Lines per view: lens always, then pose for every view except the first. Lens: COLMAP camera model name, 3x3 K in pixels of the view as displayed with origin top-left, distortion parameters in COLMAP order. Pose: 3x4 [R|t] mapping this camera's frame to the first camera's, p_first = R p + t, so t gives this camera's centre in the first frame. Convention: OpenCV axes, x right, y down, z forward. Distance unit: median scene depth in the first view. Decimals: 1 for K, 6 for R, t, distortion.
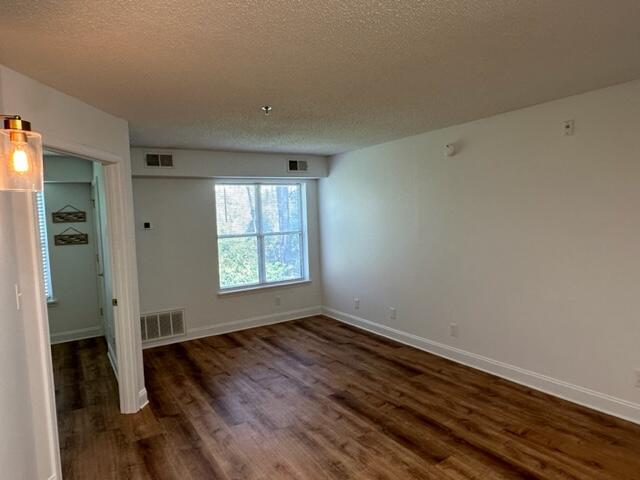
lens RADIAL K [[408.7, 0, 322.0], [0, 408.7, 244.7], [0, 0, 1]] dist [0.016319, -0.006314]
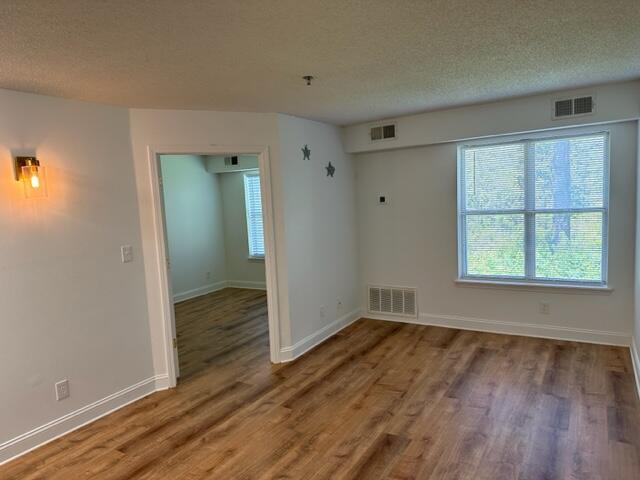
lens RADIAL K [[453.1, 0, 314.6], [0, 453.1, 238.2], [0, 0, 1]] dist [0.054831, -0.011453]
pose [[0.435556, 0.100121, -0.894576, 0.668968], [-0.028468, 0.994830, 0.097481, -0.074421], [0.899712, -0.016992, 0.436154, 0.491139]]
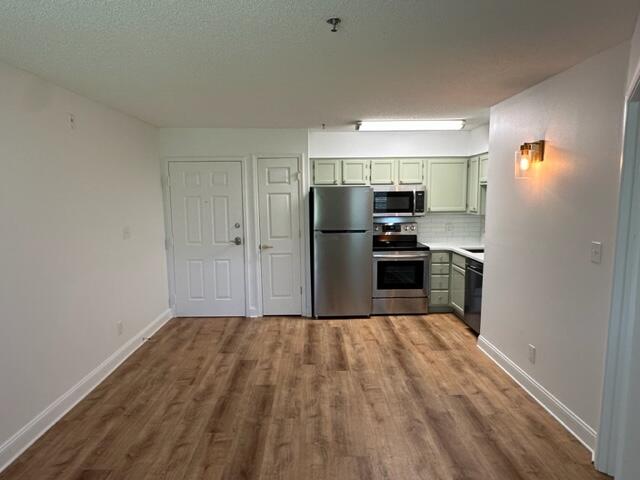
lens RADIAL K [[408.7, 0, 318.0], [0, 408.7, 239.3], [0, 0, 1]] dist [0.016319, -0.006314]
pose [[-0.848046, -0.010425, 0.529820, -0.385688], [0.081078, 0.985483, 0.149166, -0.087809], [-0.523683, 0.169456, -0.834890, 1.359673]]
